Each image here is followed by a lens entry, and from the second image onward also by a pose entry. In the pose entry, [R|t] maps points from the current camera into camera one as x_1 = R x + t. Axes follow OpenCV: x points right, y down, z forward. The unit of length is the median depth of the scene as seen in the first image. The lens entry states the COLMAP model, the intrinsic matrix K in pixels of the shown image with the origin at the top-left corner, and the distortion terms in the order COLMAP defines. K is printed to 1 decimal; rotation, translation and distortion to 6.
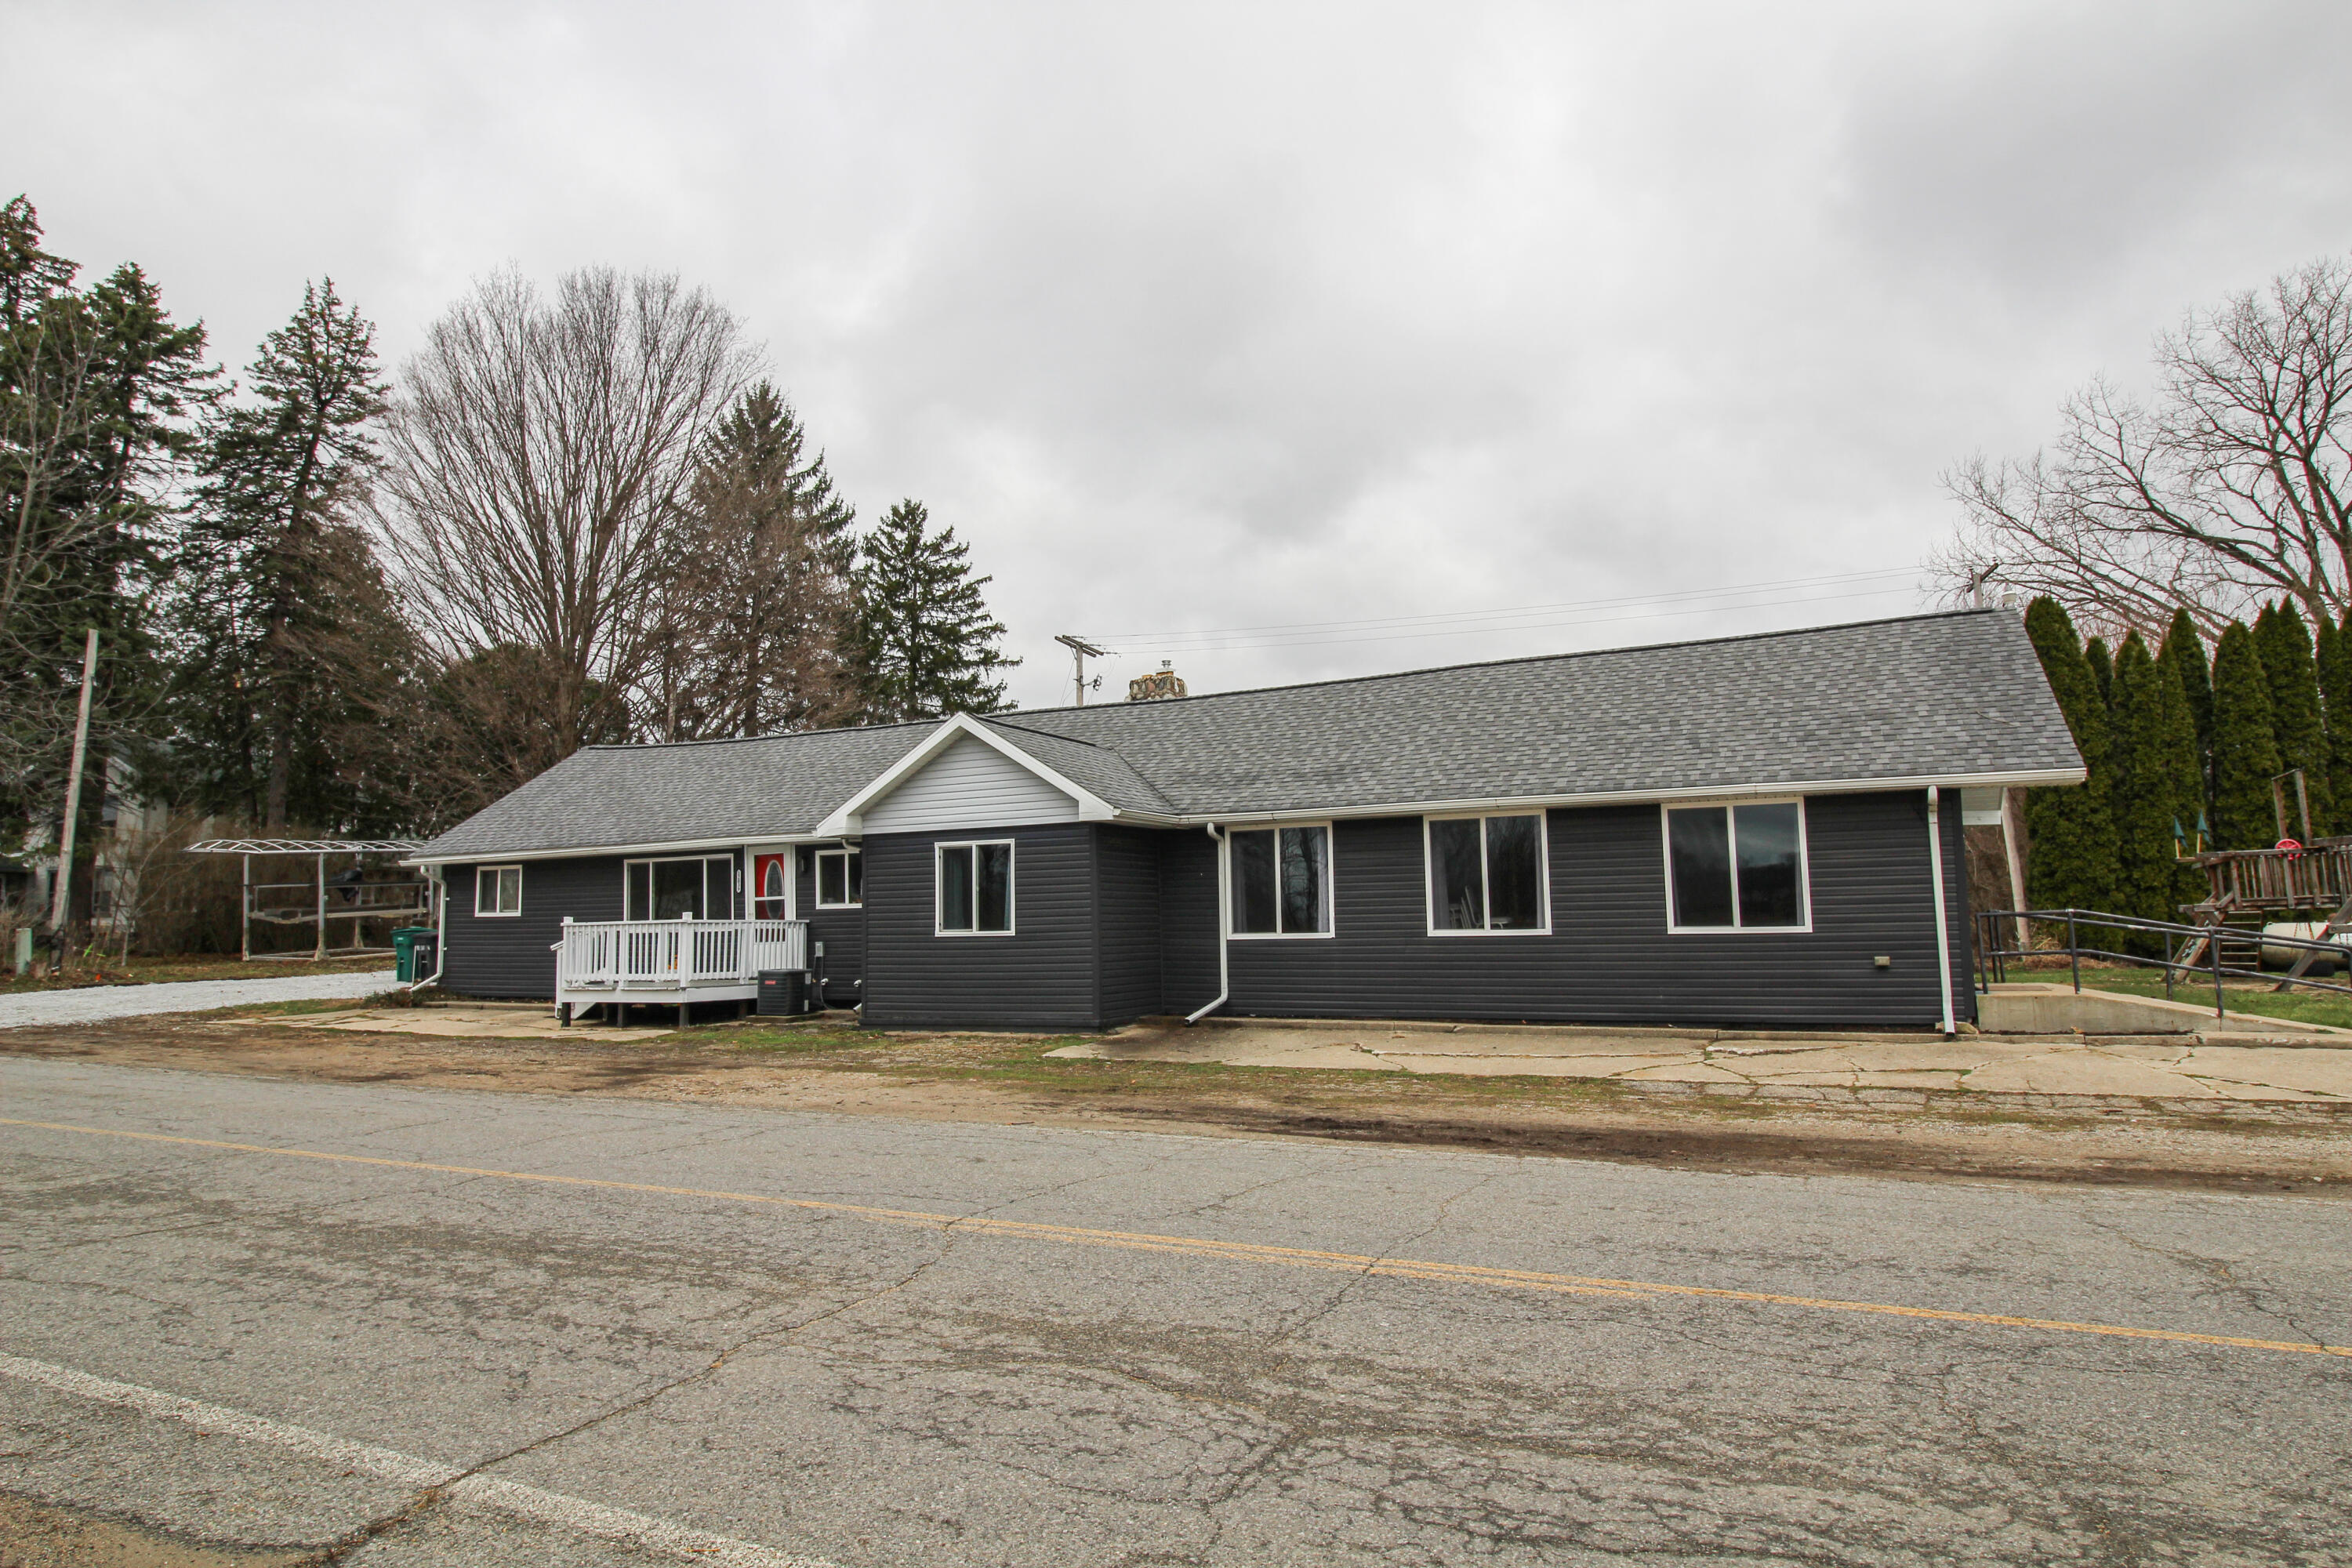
lens RADIAL K [[1364.6, 0, 1176.0], [0, 1364.6, 784.0], [0, 0, 1]] dist [-0.030090, 0.031281]
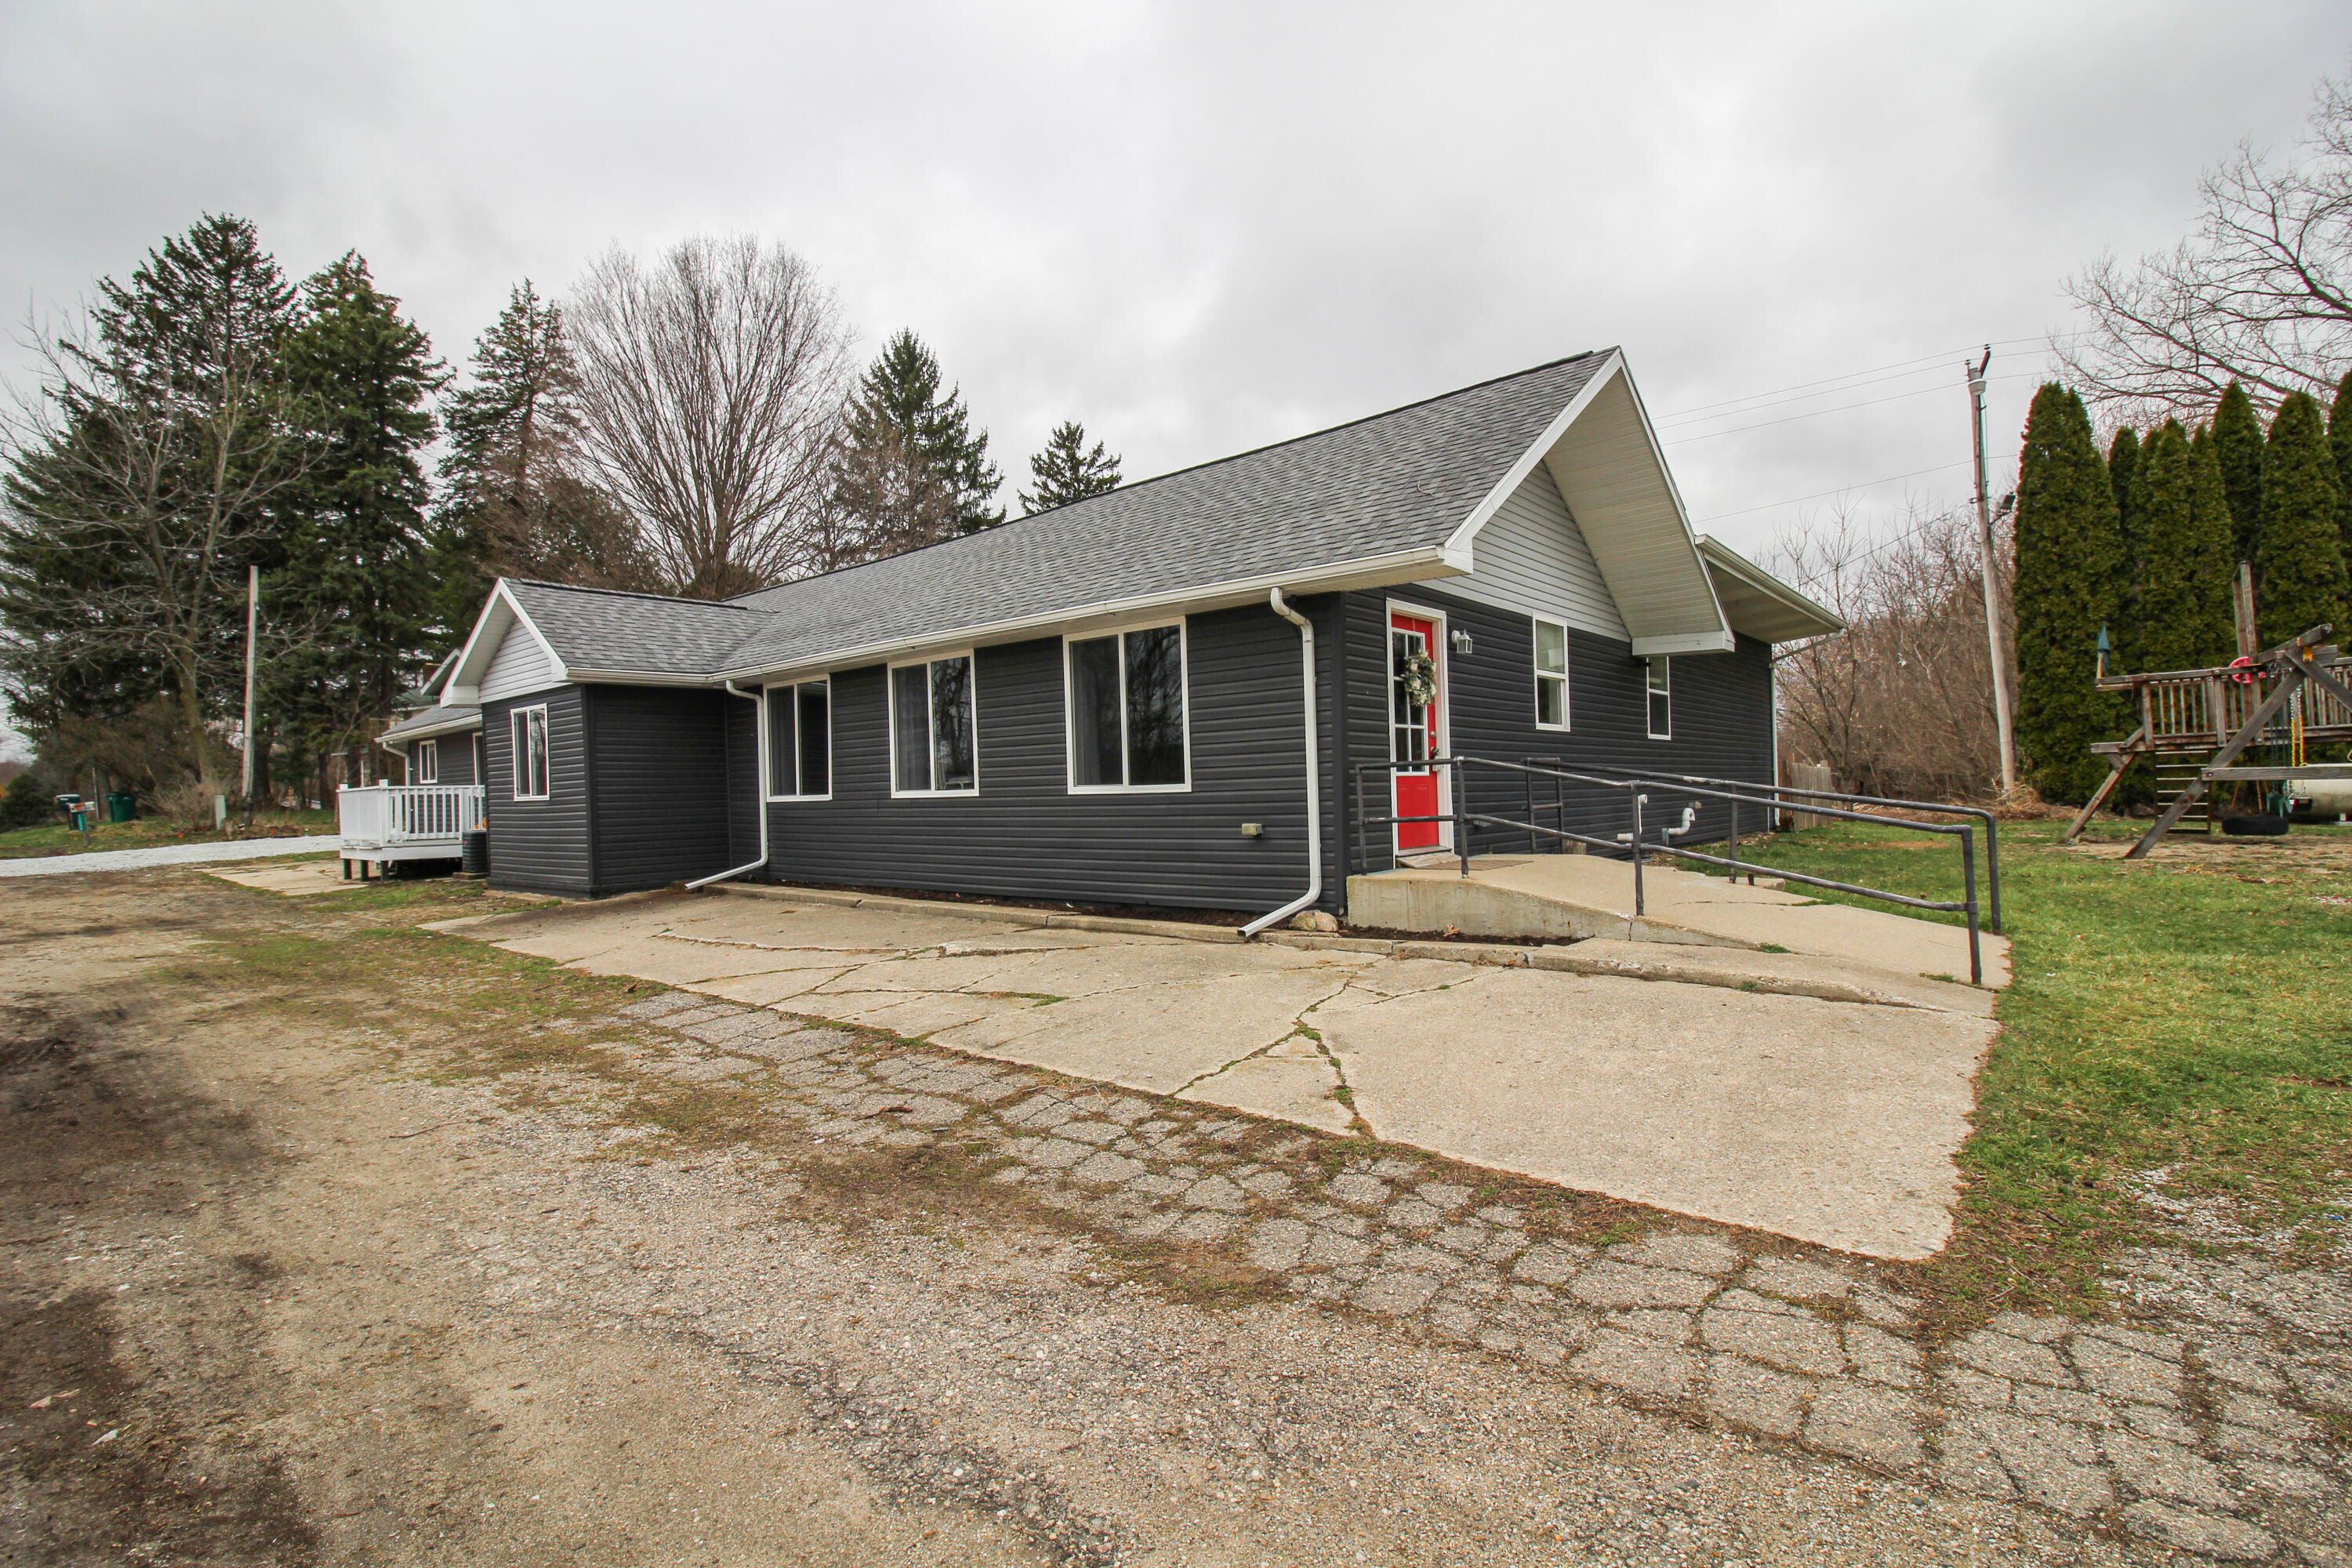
lens RADIAL K [[1084.6, 0, 1179.7], [0, 1084.6, 780.0], [0, 0, 1]] dist [-0.015545, -0.001256]
pose [[0.966515, -0.012250, -0.256319, 0.303646], [0.039345, 0.994123, 0.100853, 0.019676], [0.253577, -0.107561, 0.961317, 0.202892]]
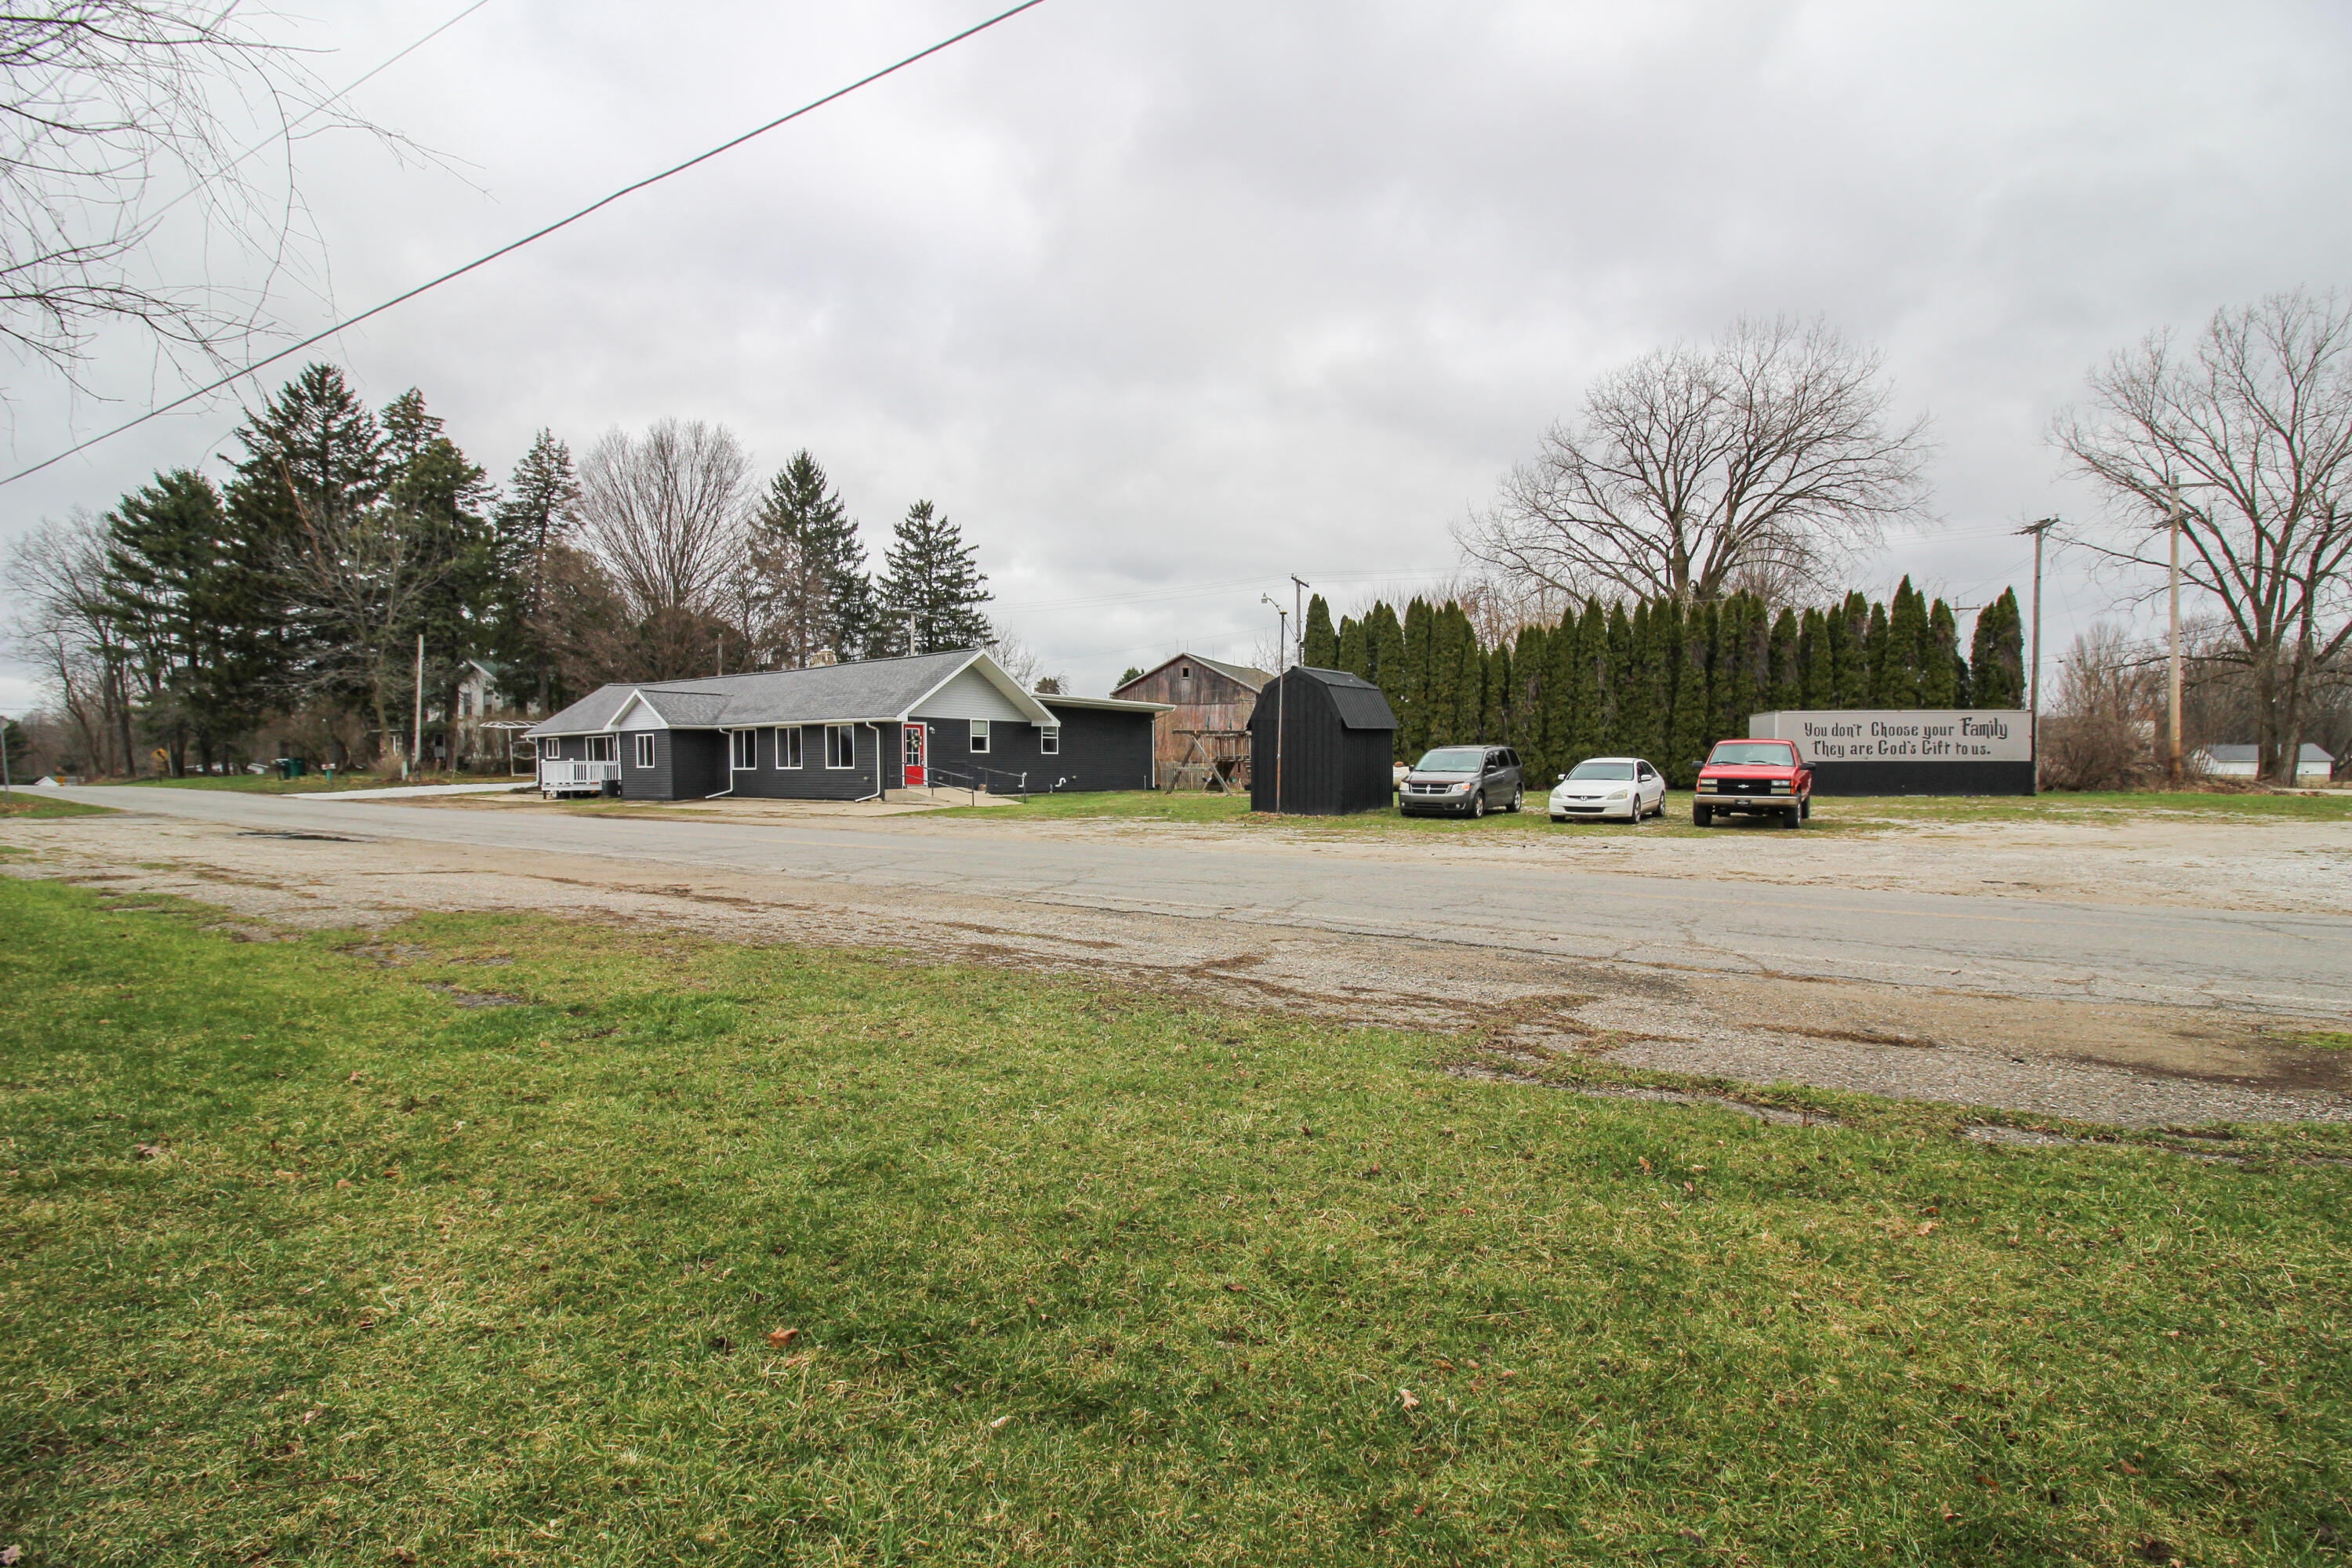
lens RADIAL K [[1076.3, 0, 1179.6], [0, 1076.3, 763.4], [0, 0, 1]] dist [0.002781, -0.000495]
pose [[0.983942, 0.005530, -0.178401, 0.782467], [0.014789, 0.993556, 0.112369, -0.077820], [0.177872, -0.113203, 0.977521, -0.580465]]
